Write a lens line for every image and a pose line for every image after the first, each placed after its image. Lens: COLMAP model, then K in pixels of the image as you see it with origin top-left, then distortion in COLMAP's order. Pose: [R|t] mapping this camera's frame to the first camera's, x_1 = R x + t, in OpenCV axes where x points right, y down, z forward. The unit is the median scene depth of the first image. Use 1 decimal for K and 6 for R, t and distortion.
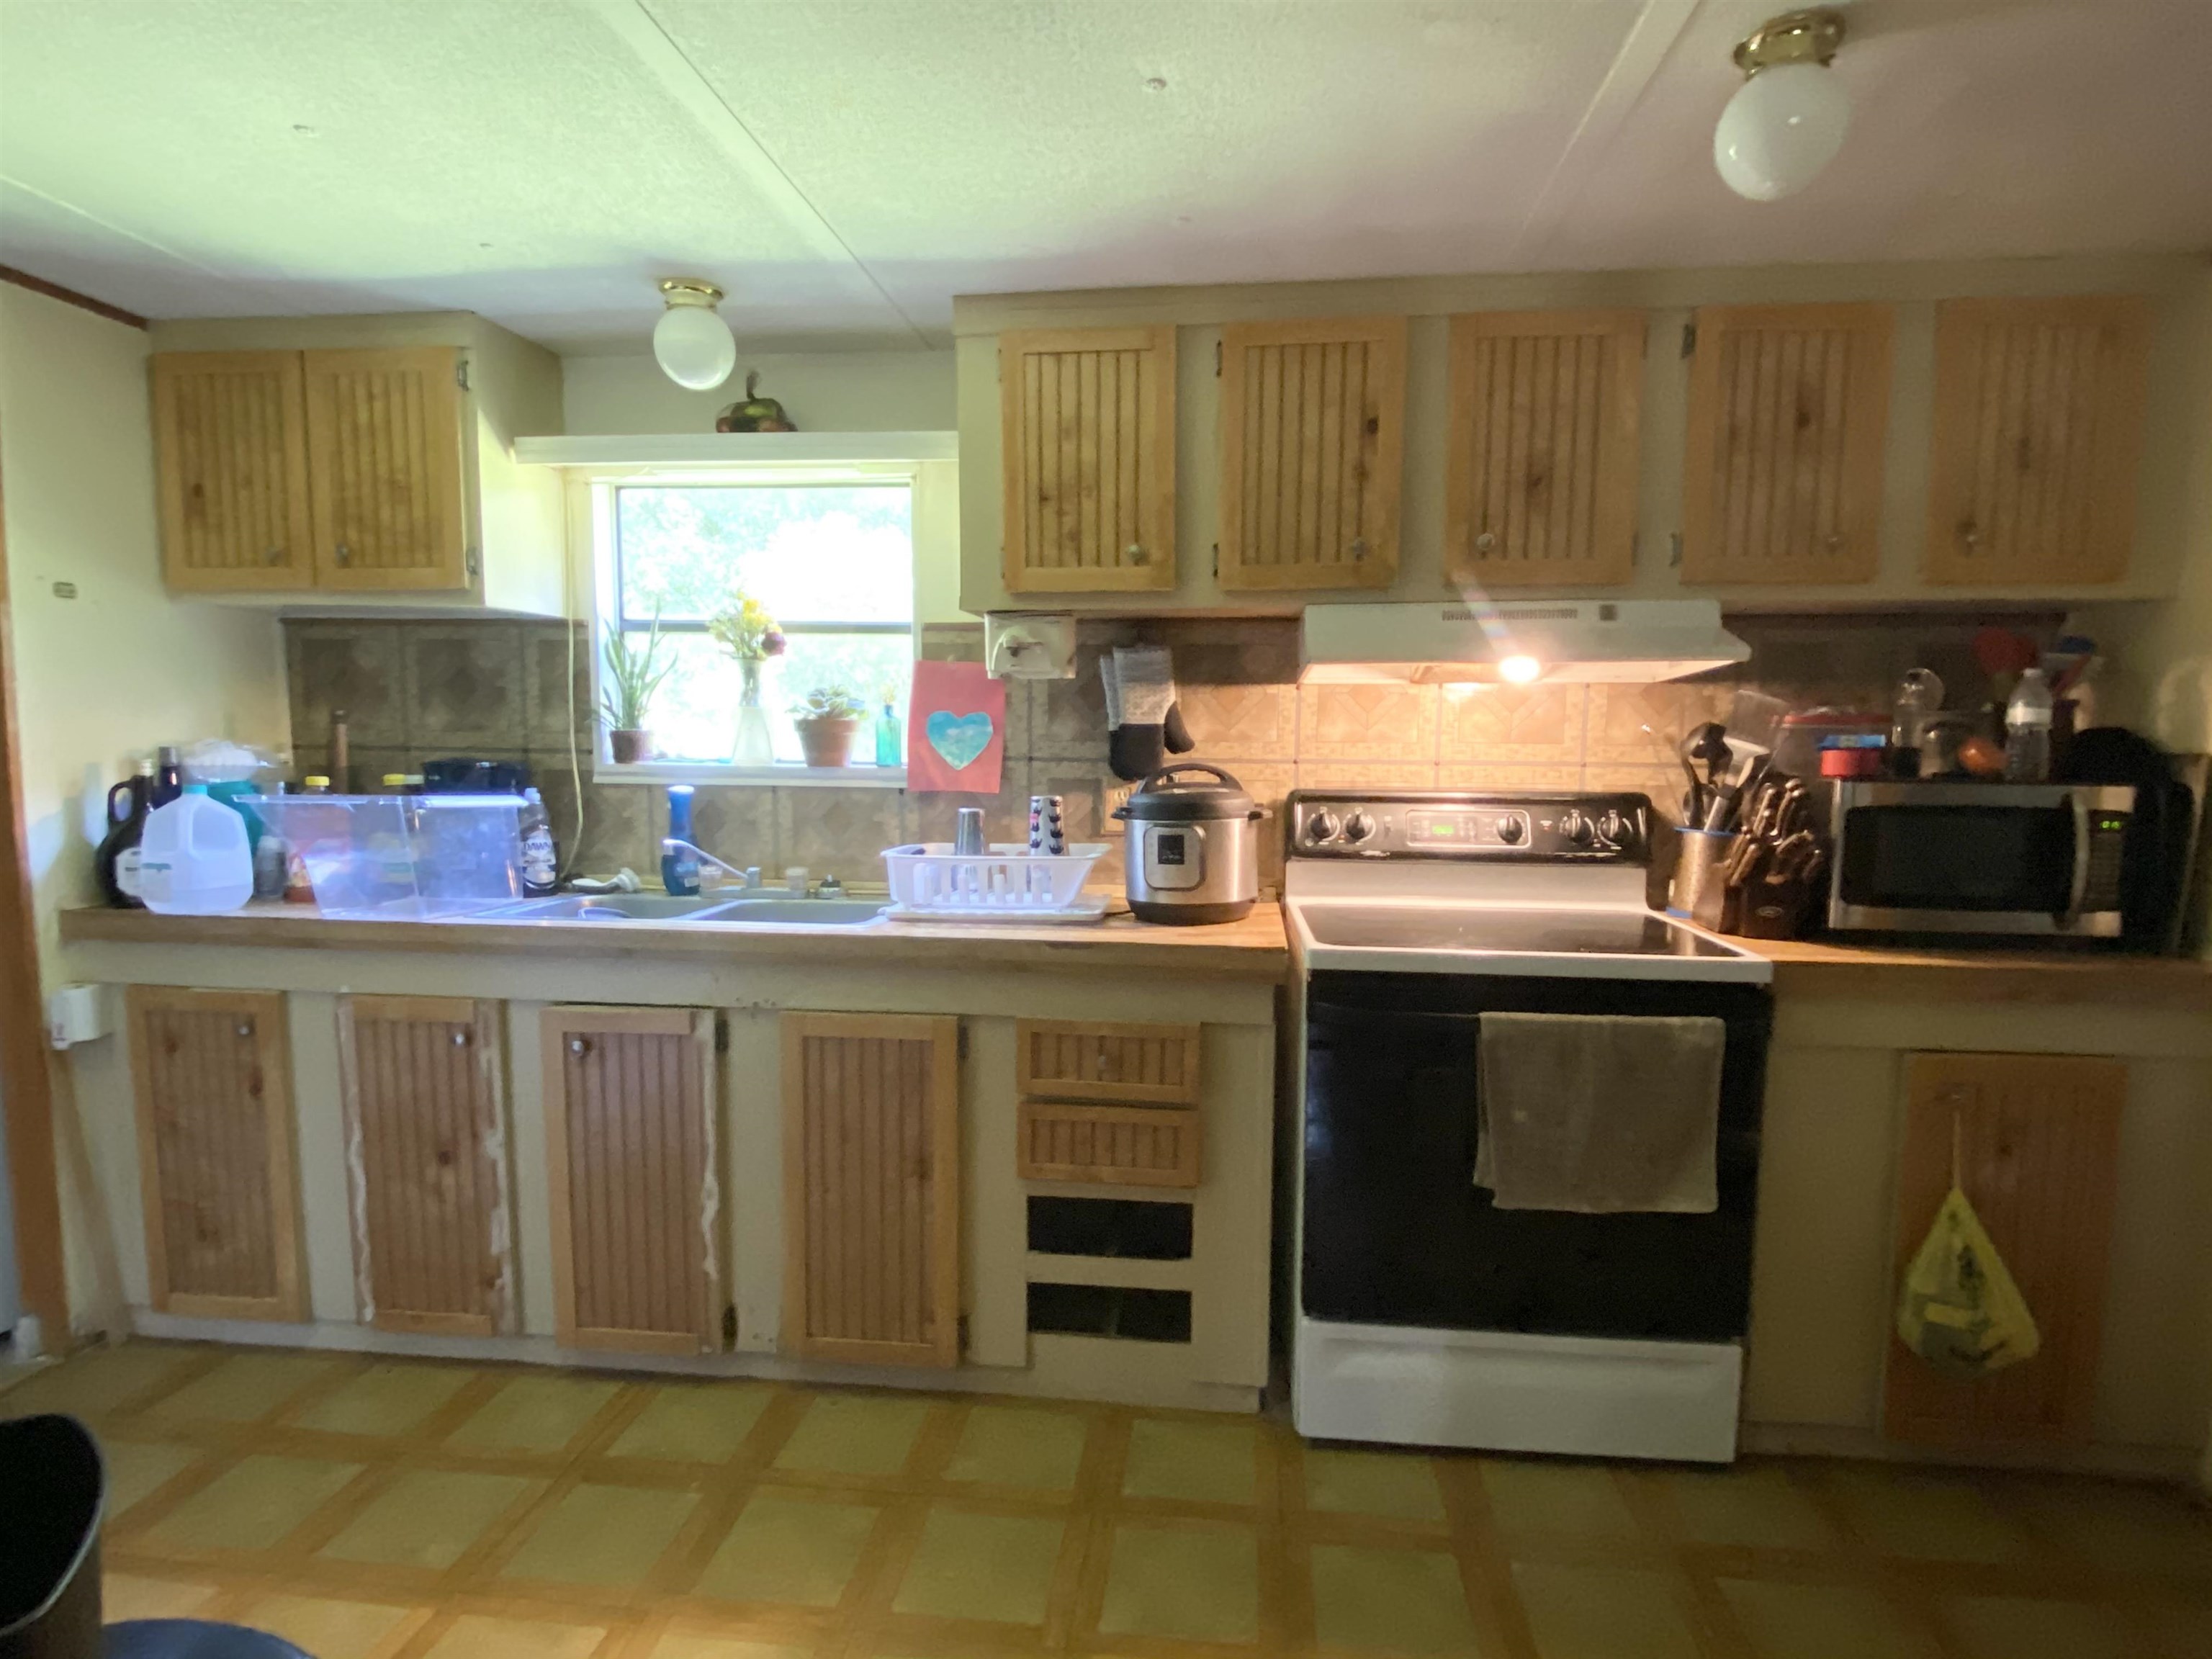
lens RADIAL K [[1204.7, 0, 1122.3], [0, 1204.7, 843.0], [0, 0, 1]] dist [0.004262, -0.009925]
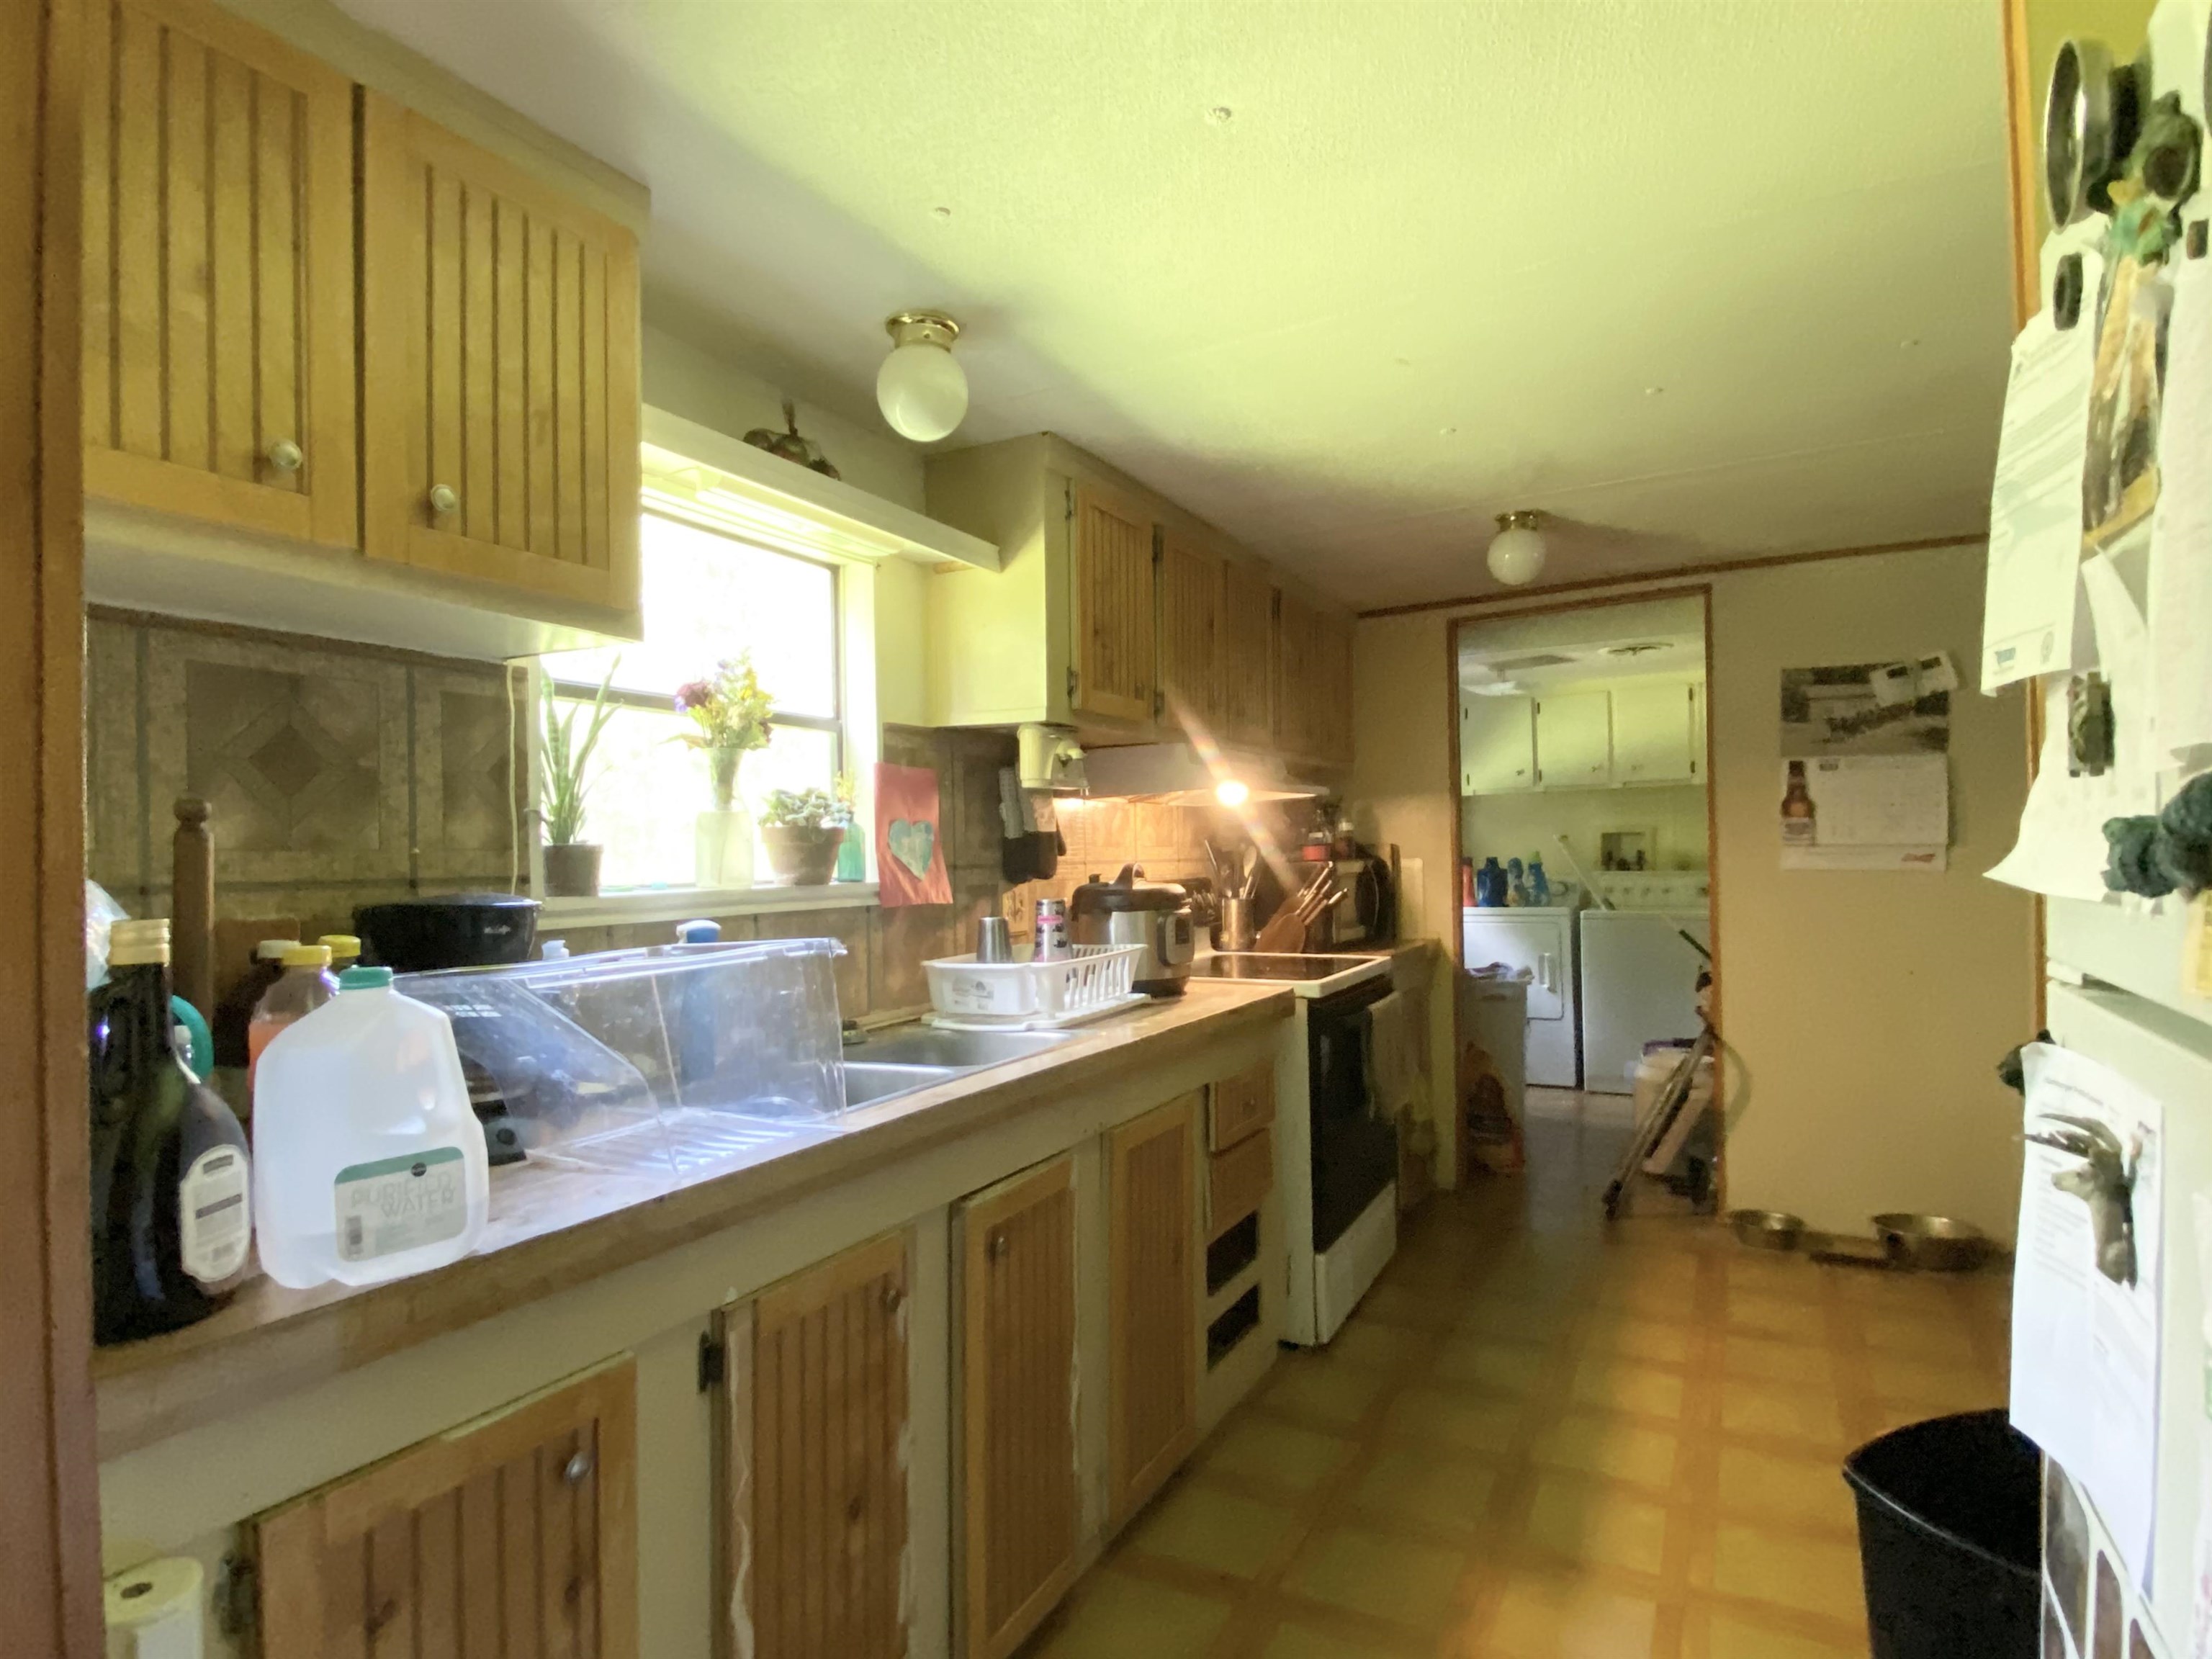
lens RADIAL K [[1204.7, 0, 1108.3], [0, 1204.7, 837.3], [0, 0, 1]] dist [0.004262, -0.009925]
pose [[0.366357, -0.005750, 0.930457, -1.120336], [0.102466, 0.994148, -0.034201, -0.056088], [-0.924815, 0.107870, 0.364802, 0.612047]]
